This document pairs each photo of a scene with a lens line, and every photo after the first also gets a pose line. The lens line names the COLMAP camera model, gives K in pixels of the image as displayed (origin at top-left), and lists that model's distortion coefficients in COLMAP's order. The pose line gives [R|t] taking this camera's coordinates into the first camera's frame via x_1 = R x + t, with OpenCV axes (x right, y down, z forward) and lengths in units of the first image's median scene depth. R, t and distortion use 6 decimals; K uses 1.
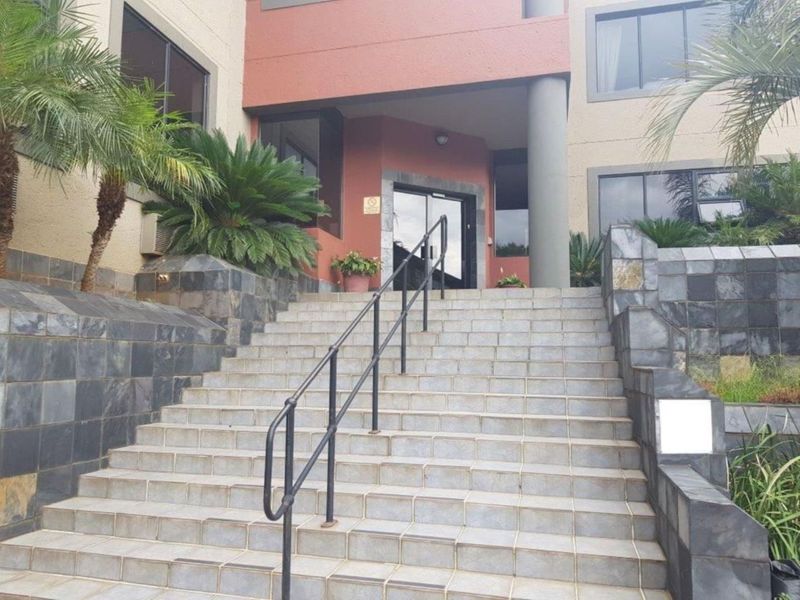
lens RADIAL K [[613.6, 0, 405.0], [0, 613.6, 297.7], [0, 0, 1]] dist [0.048259, -0.066213]
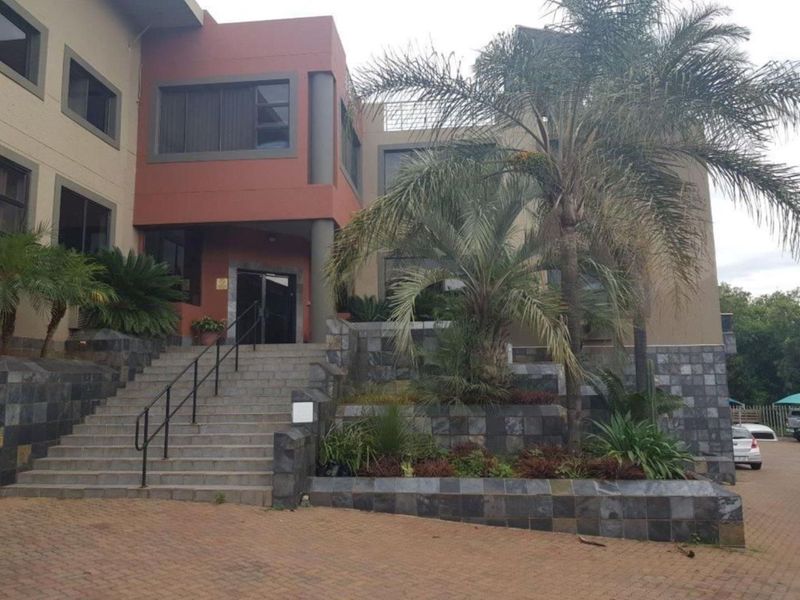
lens RADIAL K [[613.6, 0, 399.6], [0, 613.6, 284.2], [0, 0, 1]] dist [0.048259, -0.066213]
pose [[0.989021, 0.001239, 0.147767, 0.267678], [0.006242, 0.998722, -0.050153, -0.119759], [-0.147640, 0.050524, 0.987750, -0.981876]]
